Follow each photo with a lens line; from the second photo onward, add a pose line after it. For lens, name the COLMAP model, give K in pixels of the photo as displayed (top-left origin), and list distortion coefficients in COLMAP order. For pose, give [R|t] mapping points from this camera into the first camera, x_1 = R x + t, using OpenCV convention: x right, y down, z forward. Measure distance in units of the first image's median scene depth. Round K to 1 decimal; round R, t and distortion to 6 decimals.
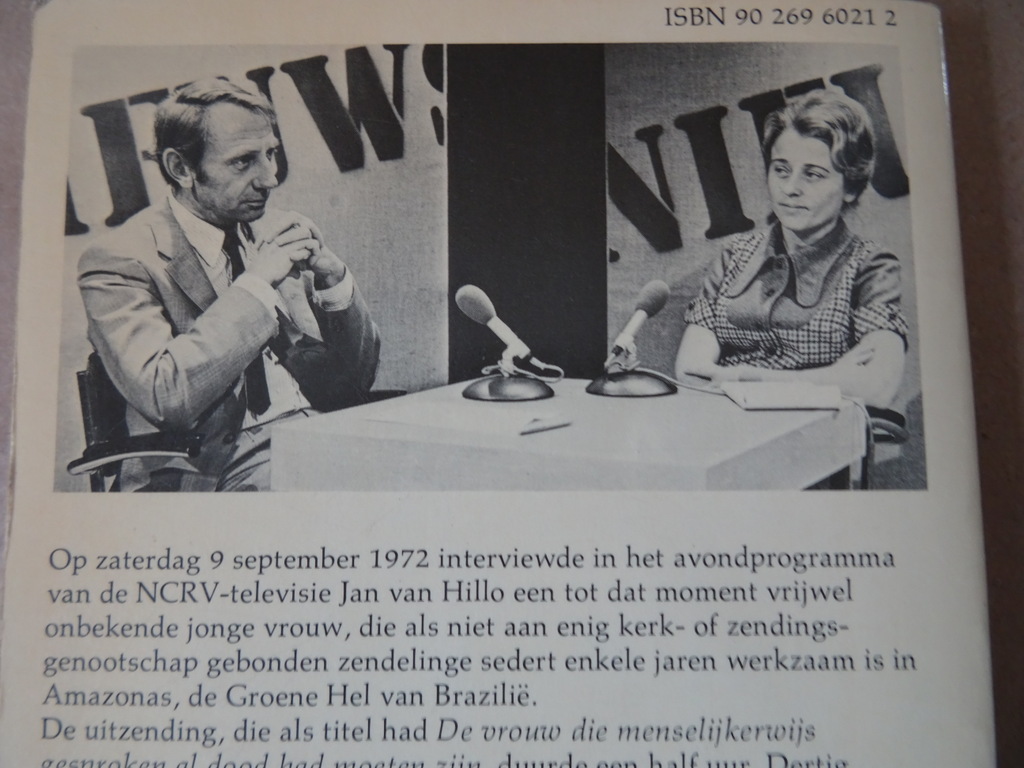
lens RADIAL K [[710.1, 0, 512.0], [0, 710.1, 384.0], [0, 0, 1]] dist [0.003052, -0.037571]
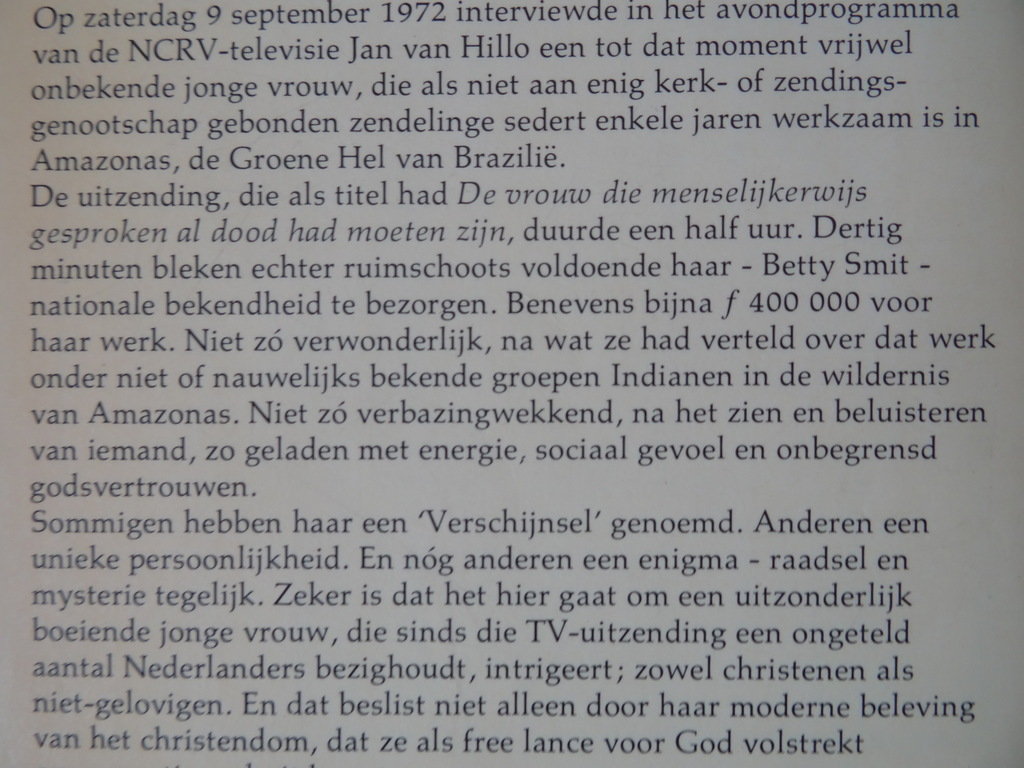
lens RADIAL K [[710.1, 0, 512.0], [0, 710.1, 384.0], [0, 0, 1]] dist [0.003052, -0.037571]
pose [[0.999951, -0.003425, -0.009300, -0.026302], [0.004518, 0.992735, 0.120233, 0.616766], [0.008821, -0.120269, 0.992702, 0.046006]]
